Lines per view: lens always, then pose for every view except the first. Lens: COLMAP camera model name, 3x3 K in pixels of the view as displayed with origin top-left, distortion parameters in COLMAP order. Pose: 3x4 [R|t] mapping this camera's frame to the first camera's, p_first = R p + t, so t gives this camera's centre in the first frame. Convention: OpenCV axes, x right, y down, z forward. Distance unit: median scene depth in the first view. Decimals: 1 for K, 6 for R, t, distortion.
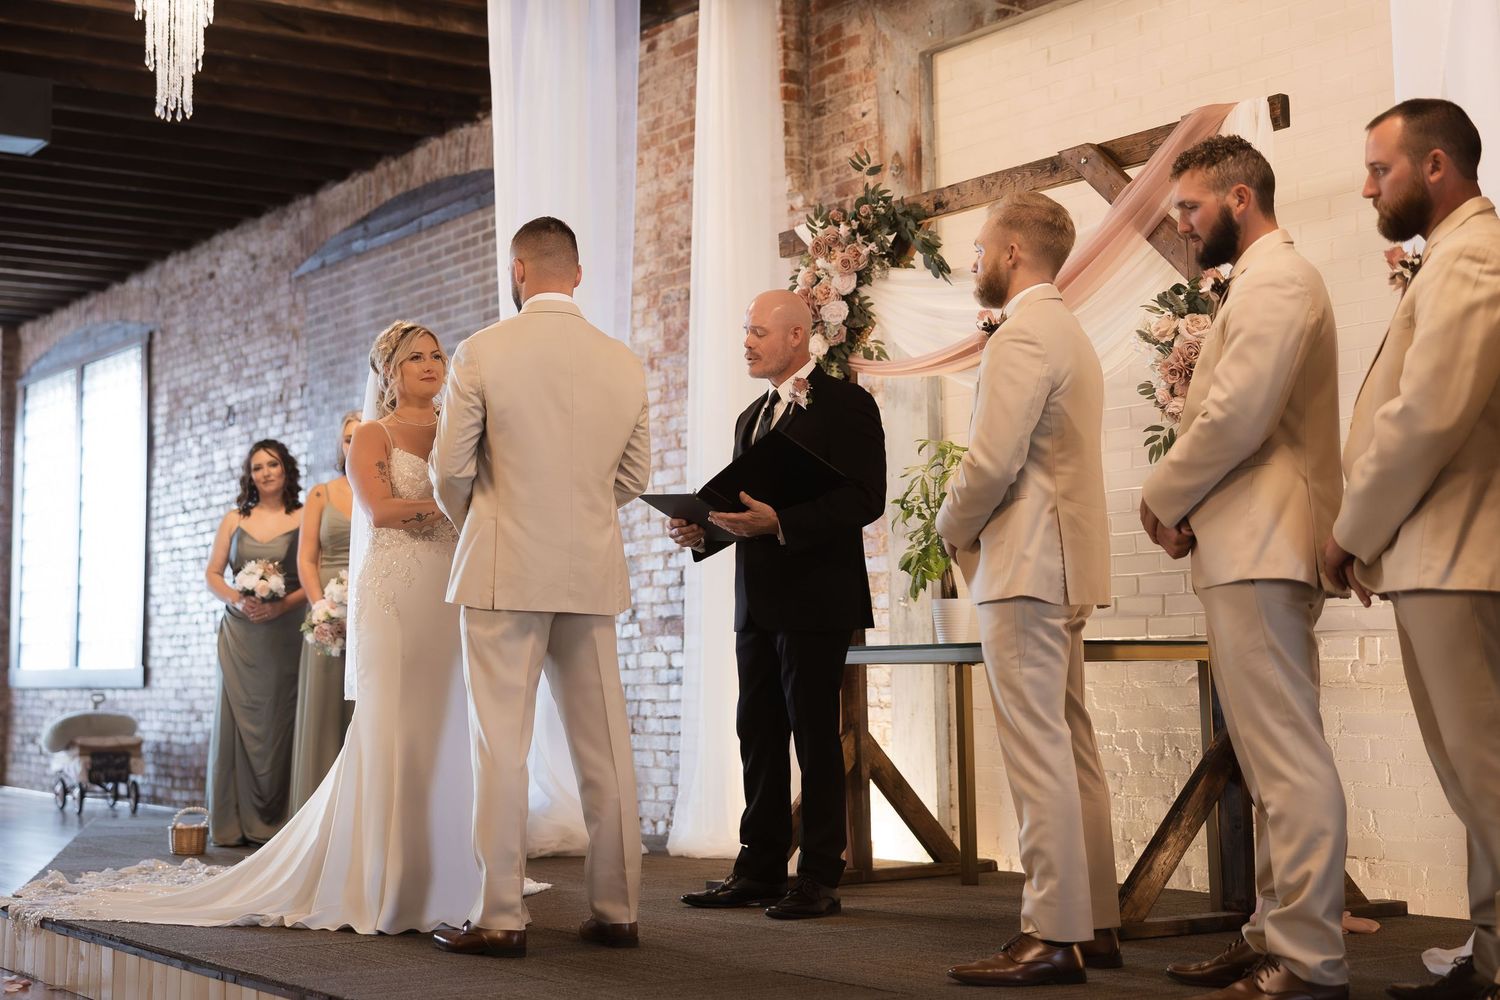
lens RADIAL K [[2196.3, 0, 749.8], [0, 2196.3, 442.3], [0, 0, 1]] dist [0.004964, 0.010064]
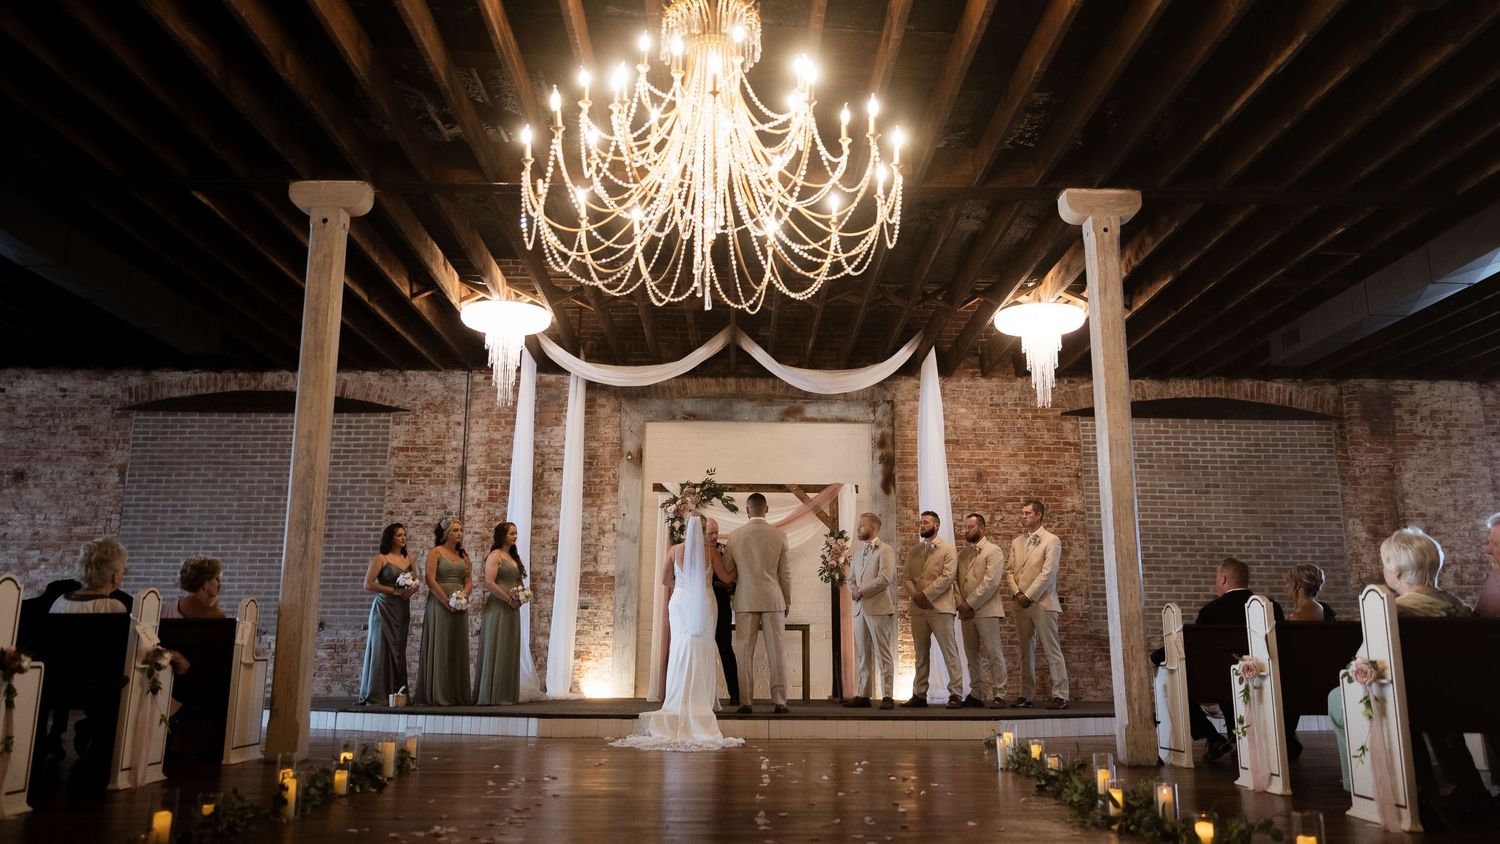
lens RADIAL K [[1224.7, 0, 750.8], [0, 1224.7, 359.9], [0, 0, 1]] dist [0.010182, 0.003846]
pose [[0.557435, 0.205931, 0.804275, -1.178558], [-0.101875, 0.978394, -0.179905, 0.025645], [-0.823946, 0.018349, 0.566371, -0.059716]]
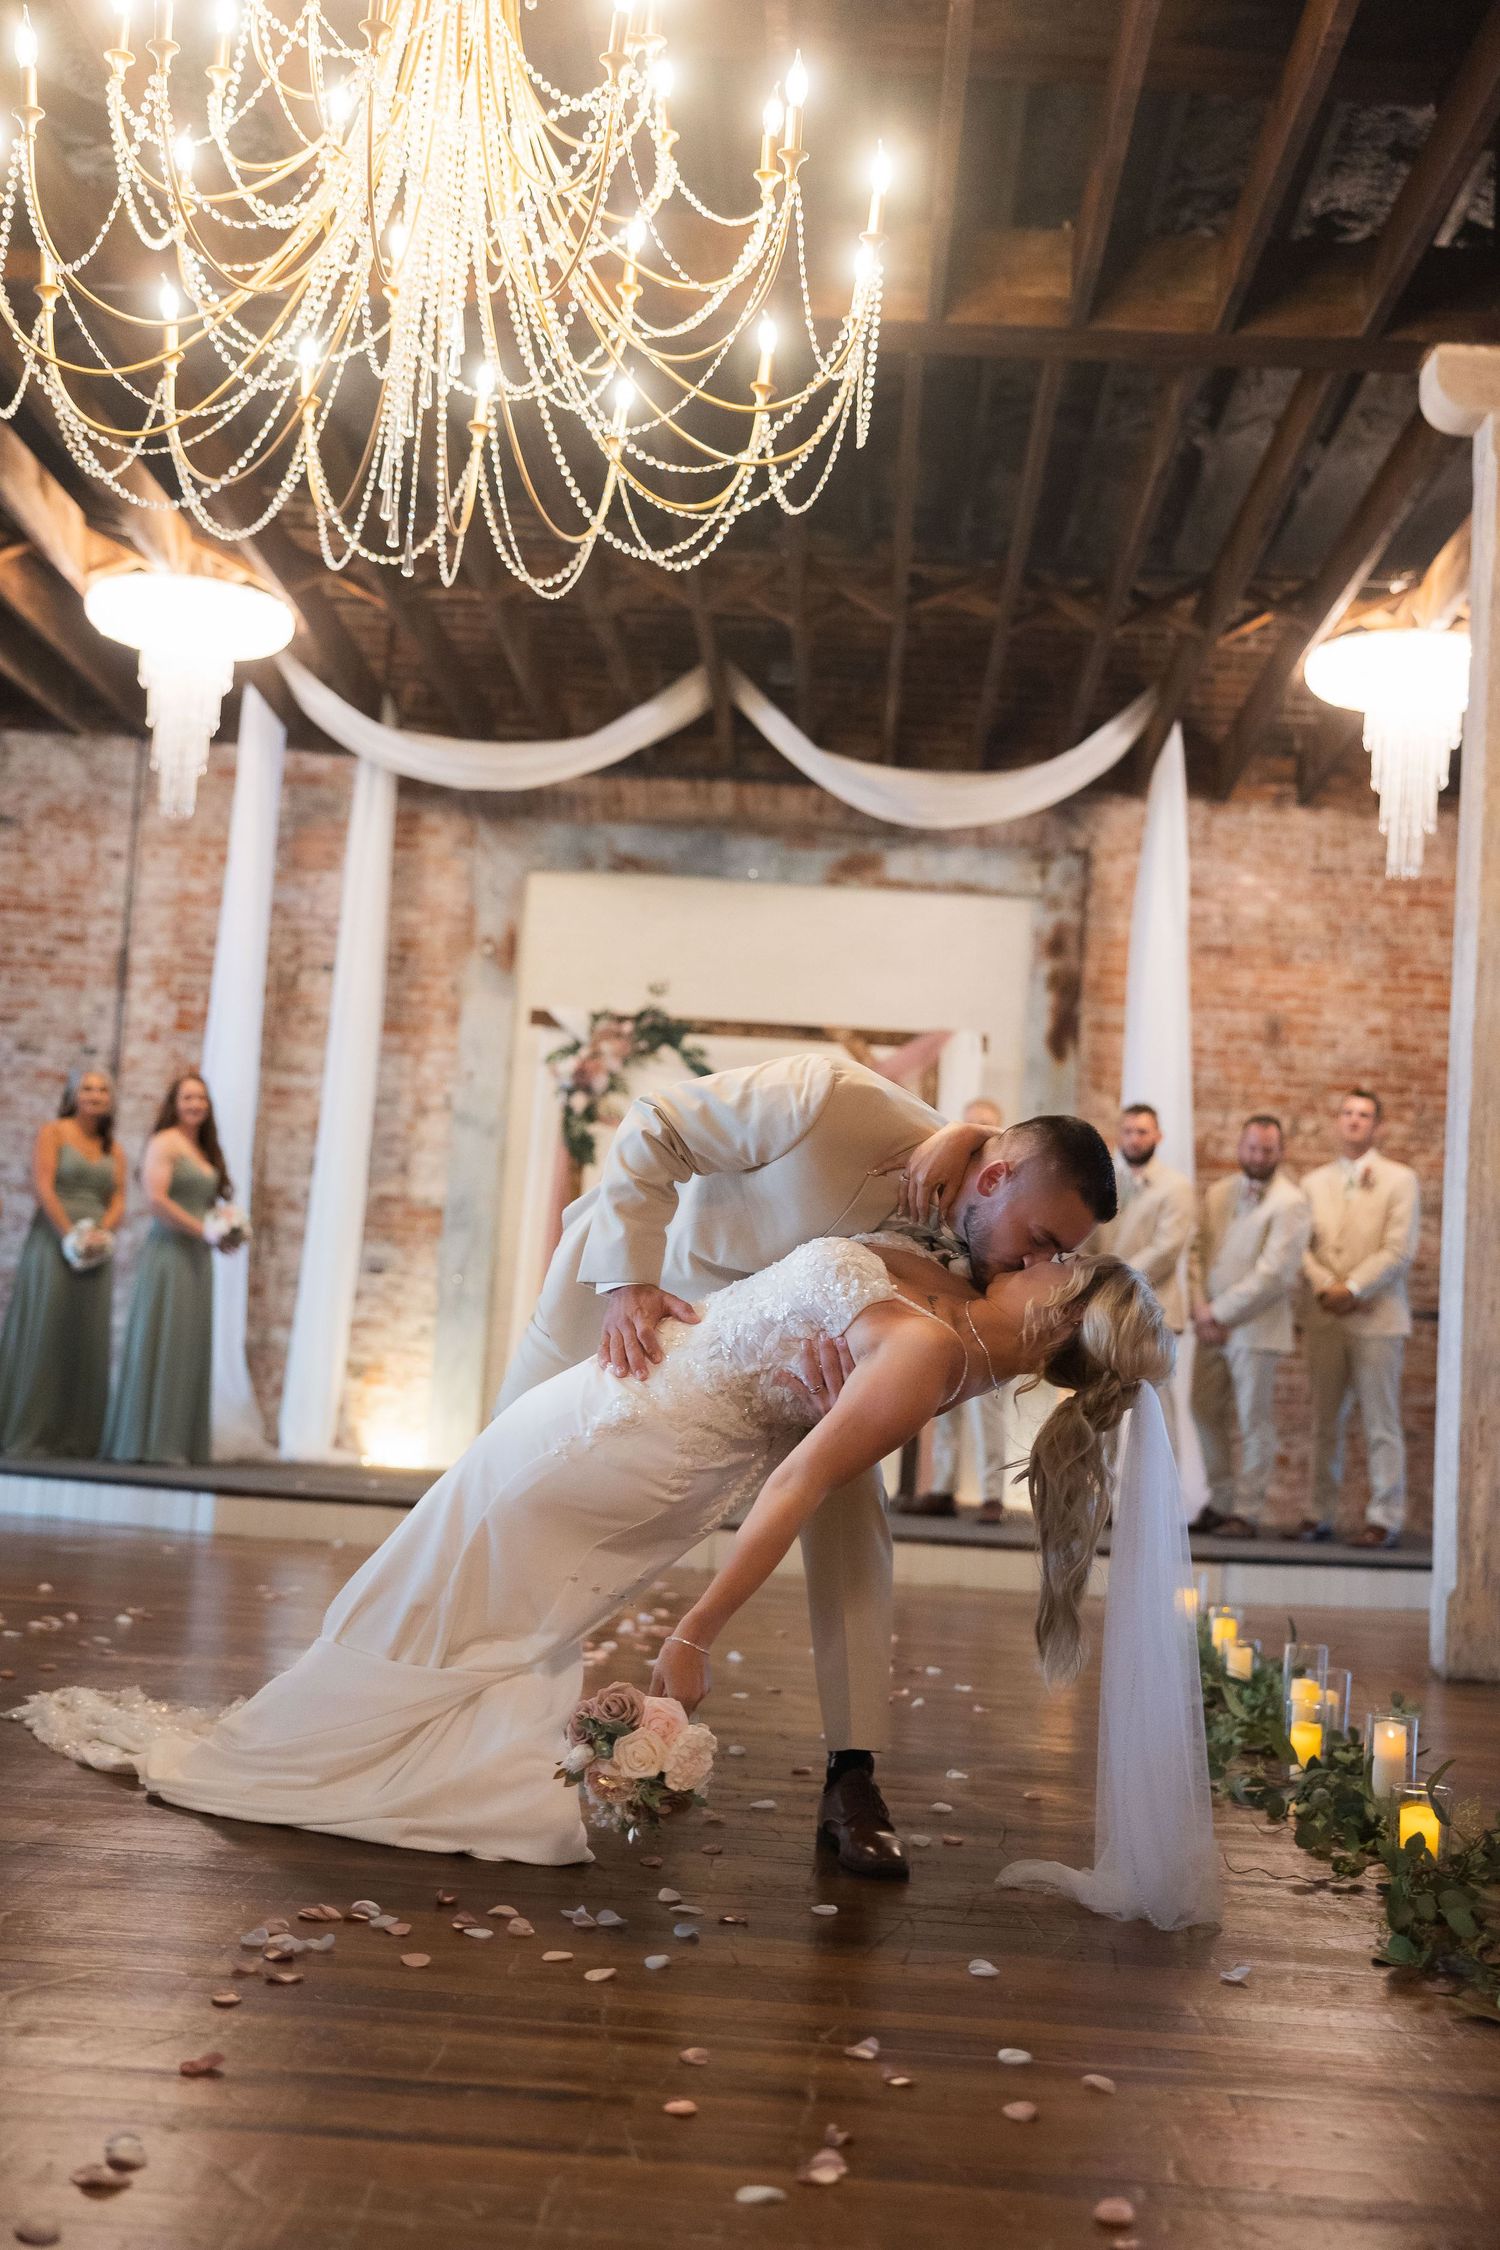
lens RADIAL K [[2688.3, 0, 723.0], [0, 2688.3, 1144.3], [0, 0, 1]] dist [0.024882, -0.024498]
pose [[0.605812, 0.122071, 0.786187, -1.095671], [-0.158097, 0.986924, -0.031415, 0.019314], [-0.779742, -0.105262, 0.617190, -0.115198]]
